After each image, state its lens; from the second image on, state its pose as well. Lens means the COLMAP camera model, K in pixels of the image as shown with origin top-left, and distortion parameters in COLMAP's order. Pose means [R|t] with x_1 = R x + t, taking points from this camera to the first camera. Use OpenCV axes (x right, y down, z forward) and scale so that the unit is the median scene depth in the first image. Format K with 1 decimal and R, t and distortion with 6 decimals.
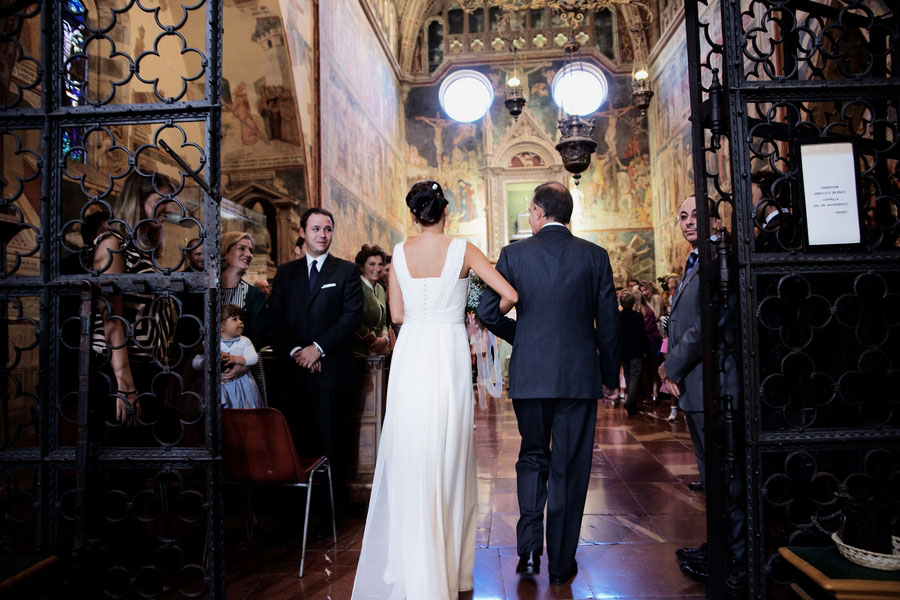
lens RADIAL K [[599.5, 0, 446.8], [0, 599.5, 298.9], [0, 0, 1]] dist [-0.046230, -0.002166]
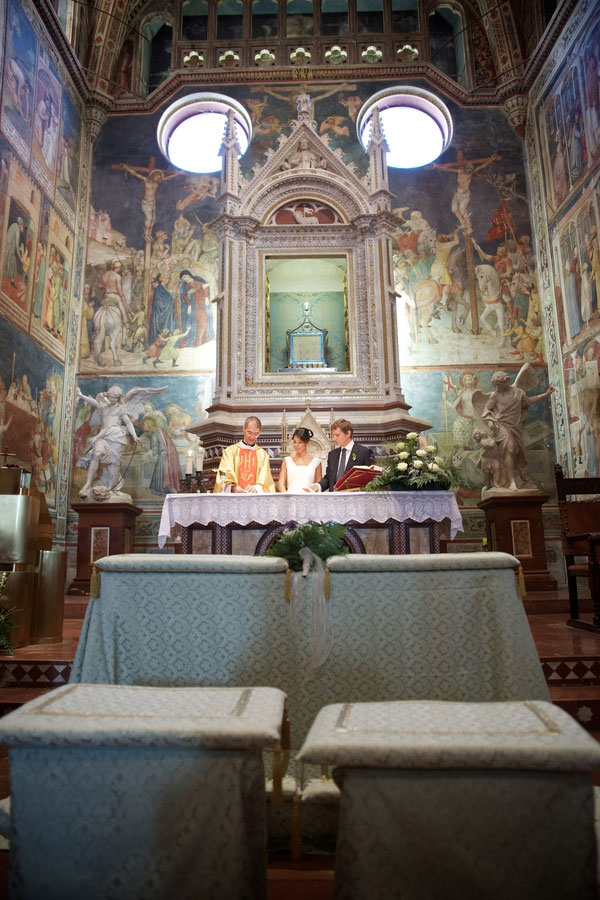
lens RADIAL K [[599.5, 0, 304.9], [0, 599.5, 448.0], [0, 0, 1]] dist [-0.046230, -0.002166]
pose [[0.995181, 0.031334, 0.092911, 0.087314], [-0.017433, 0.989011, -0.146814, 0.033642], [-0.096490, 0.144487, 0.984791, 0.506189]]
